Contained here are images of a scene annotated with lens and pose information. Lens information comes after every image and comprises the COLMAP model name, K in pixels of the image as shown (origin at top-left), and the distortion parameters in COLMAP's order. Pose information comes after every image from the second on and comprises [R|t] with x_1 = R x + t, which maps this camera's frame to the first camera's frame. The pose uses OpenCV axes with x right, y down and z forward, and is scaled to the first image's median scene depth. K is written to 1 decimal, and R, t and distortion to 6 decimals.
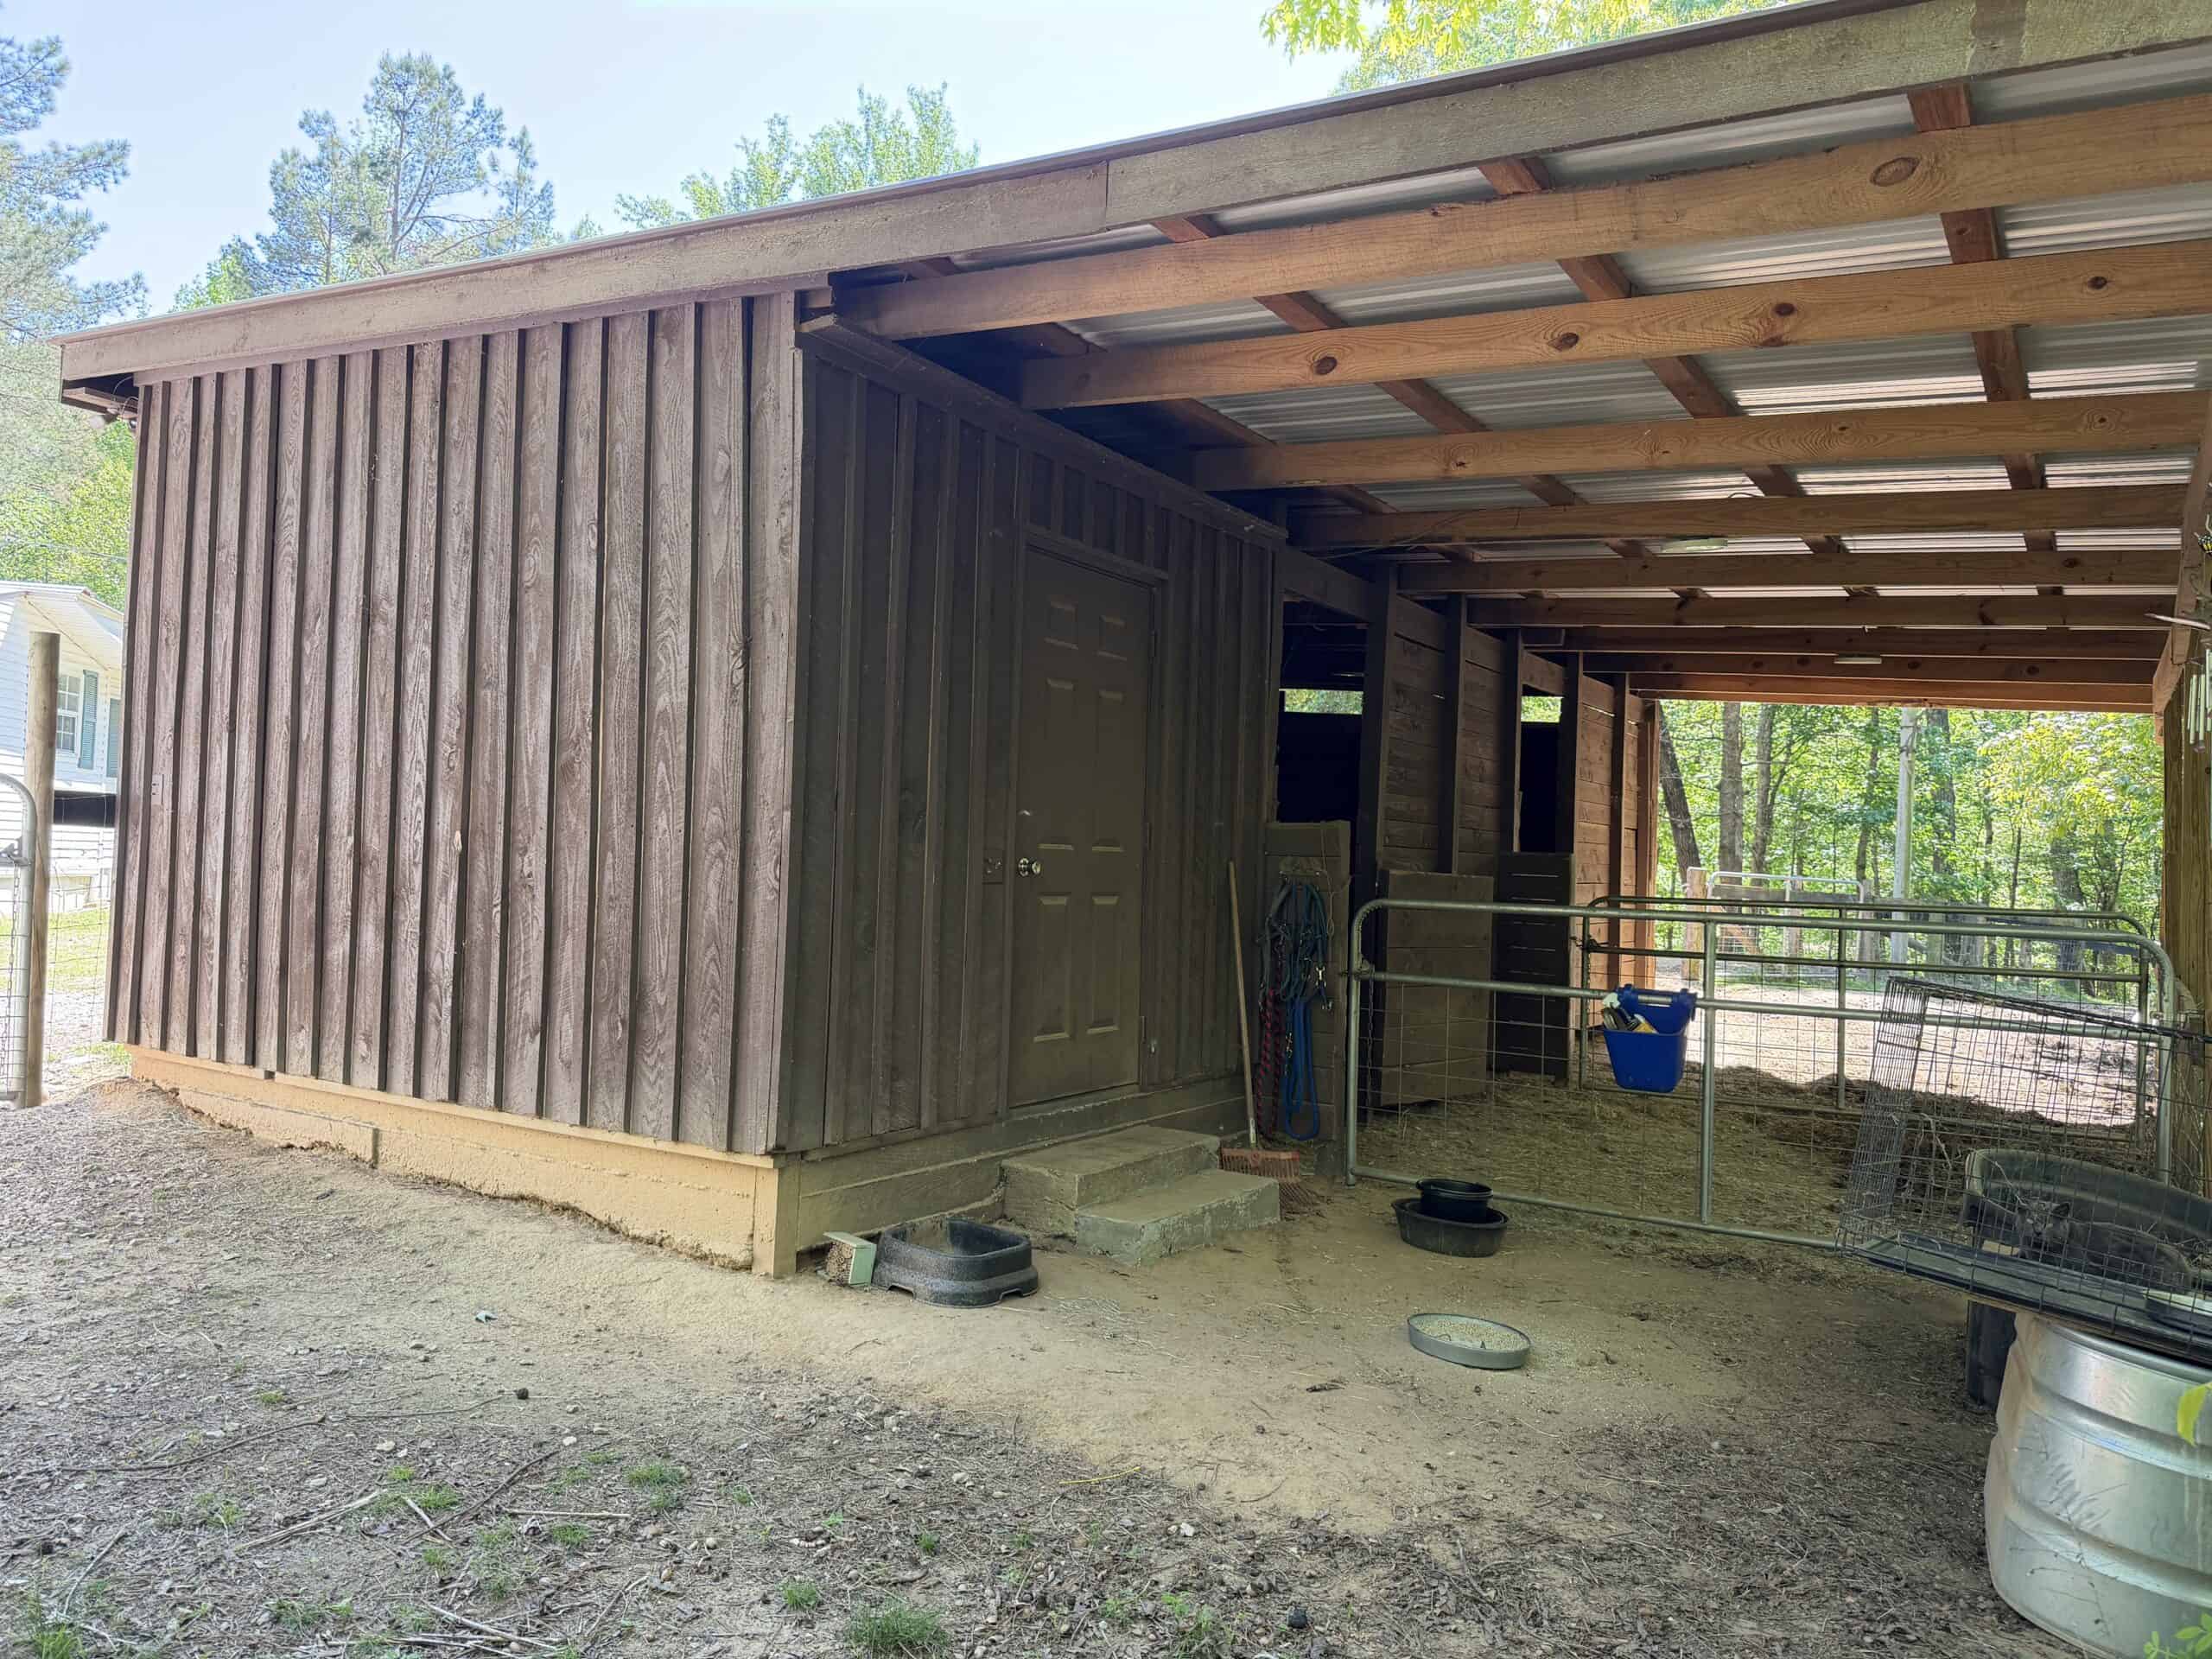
lens RADIAL K [[1534.1, 0, 1106.4], [0, 1534.1, 856.2], [0, 0, 1]] dist [0.139120, -0.237430]
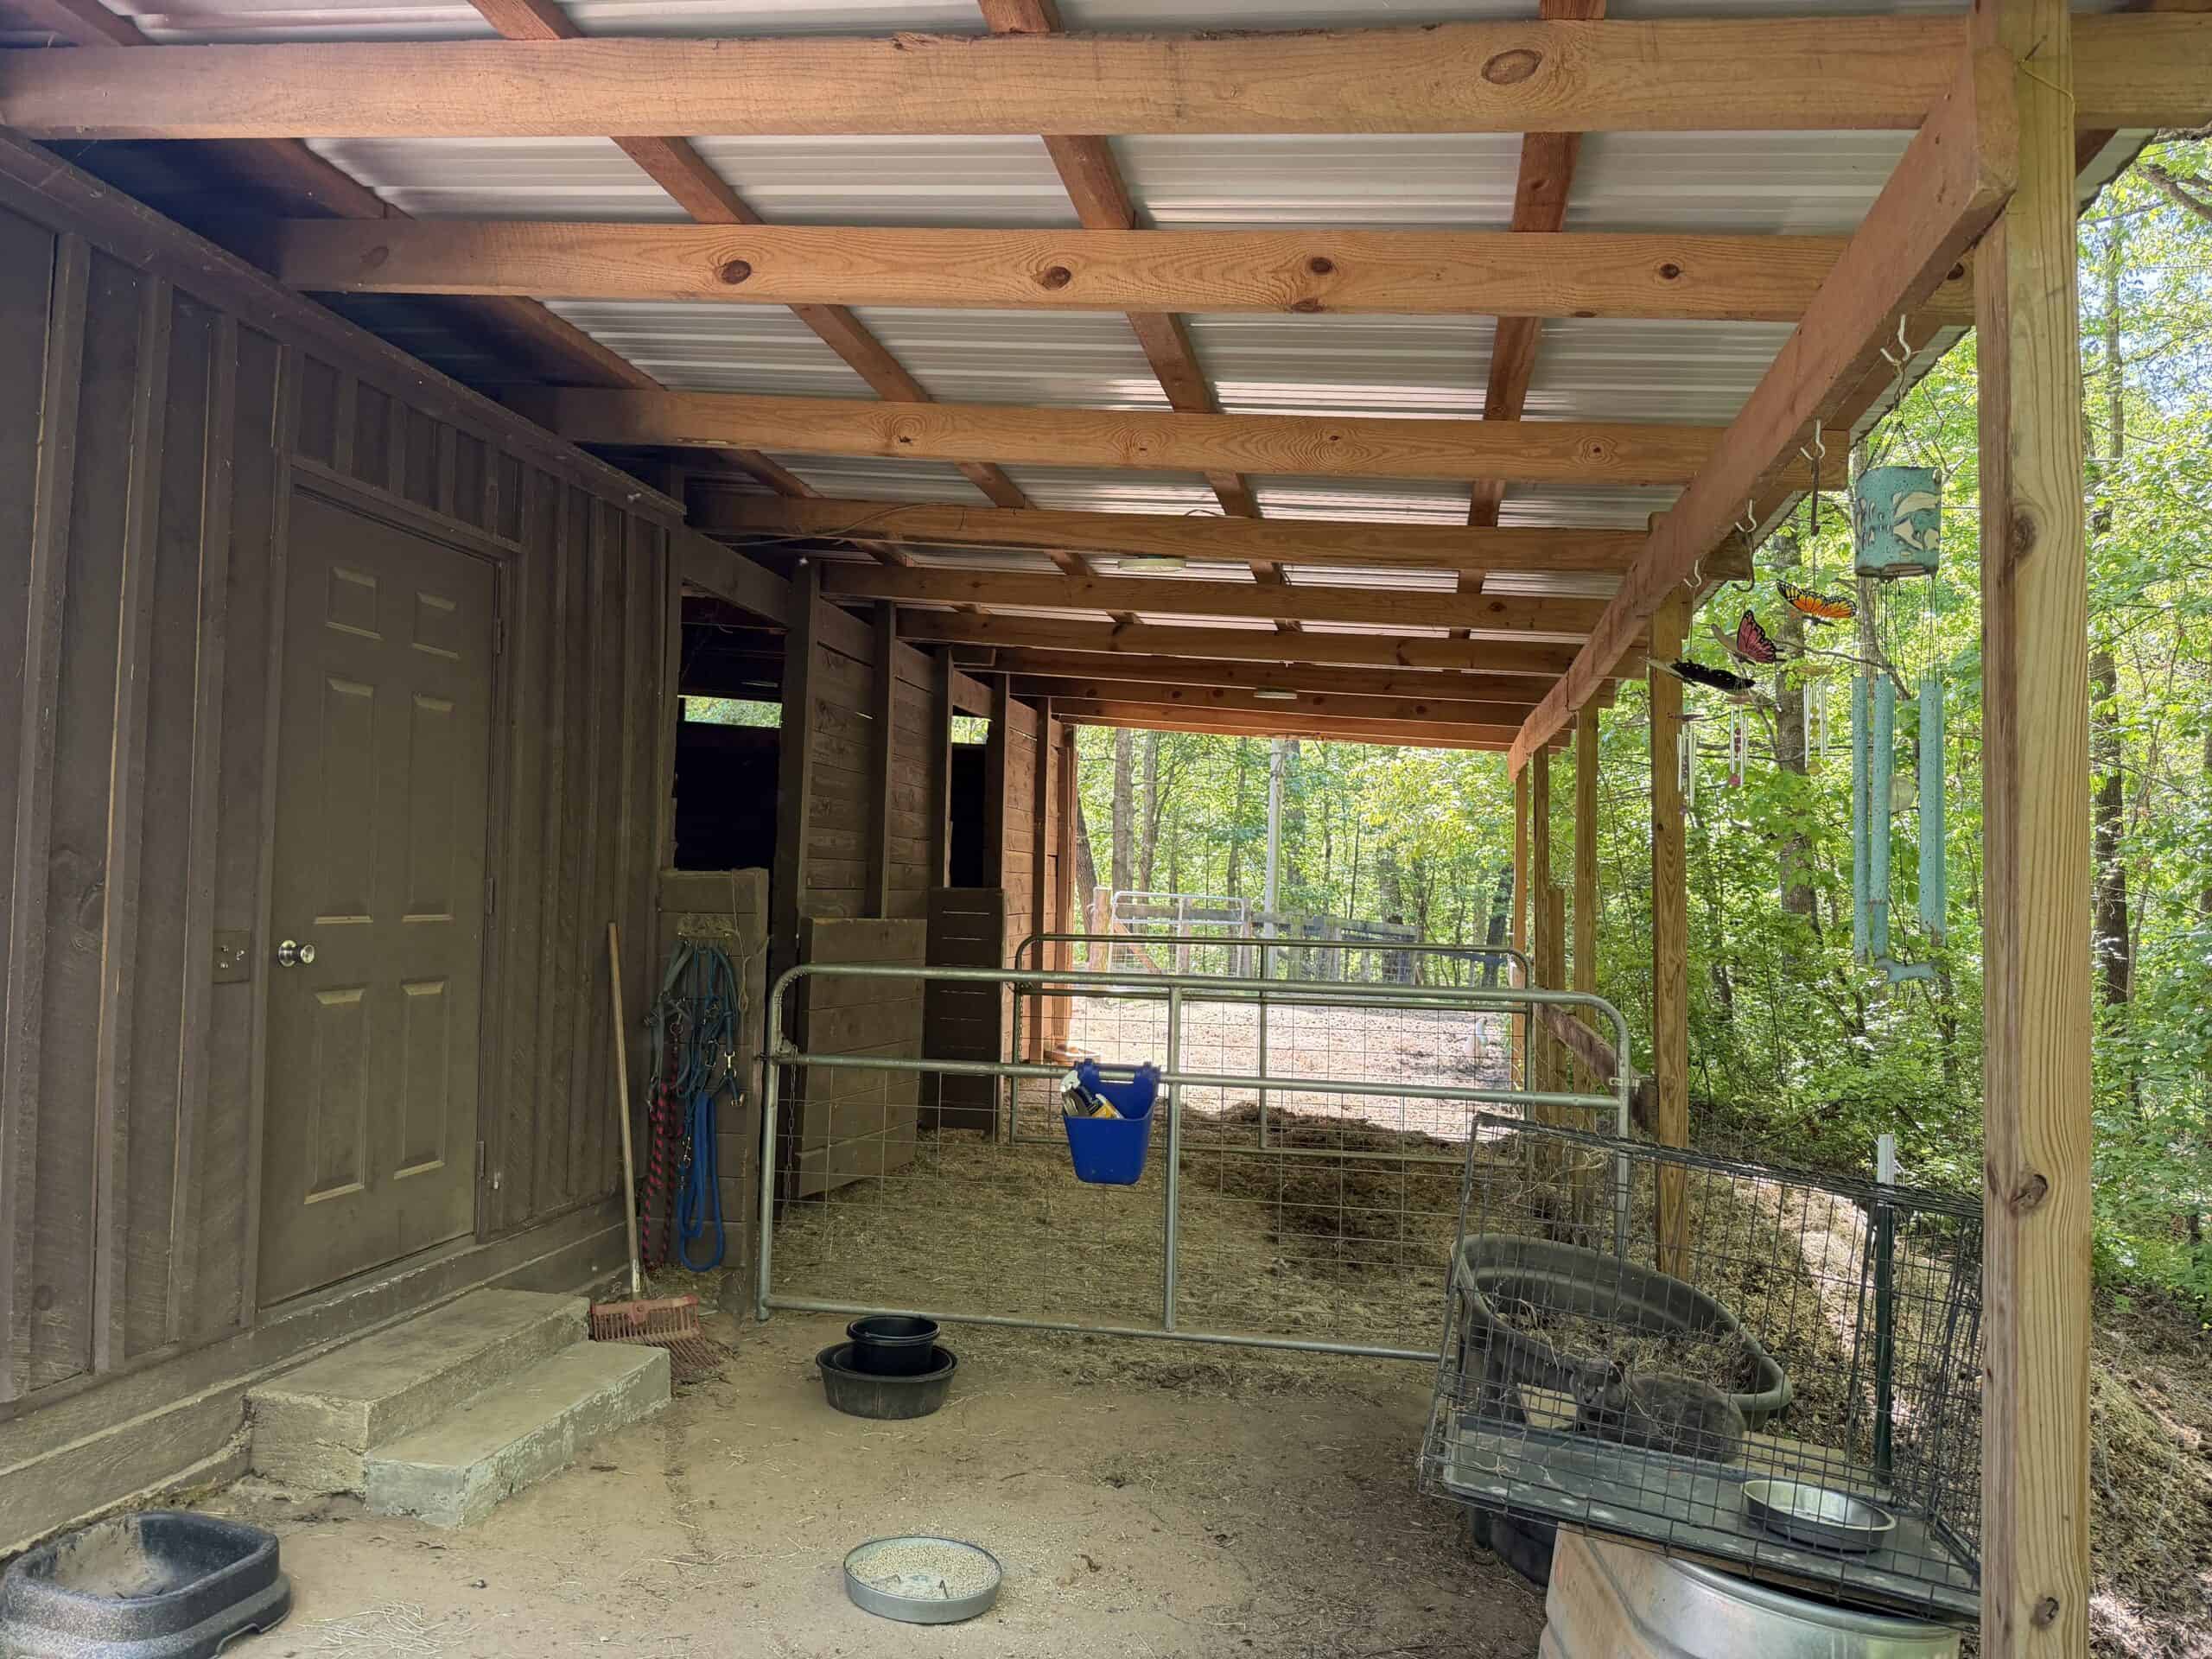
lens RADIAL K [[1548.5, 0, 1106.0], [0, 1548.5, 829.5], [0, 0, 1]] dist [0.063399, -0.102008]
pose [[0.928926, 0.005092, 0.370229, 0.024158], [0.003093, 0.999764, -0.021509, -0.028626], [-0.370251, 0.021125, 0.928691, 0.194787]]
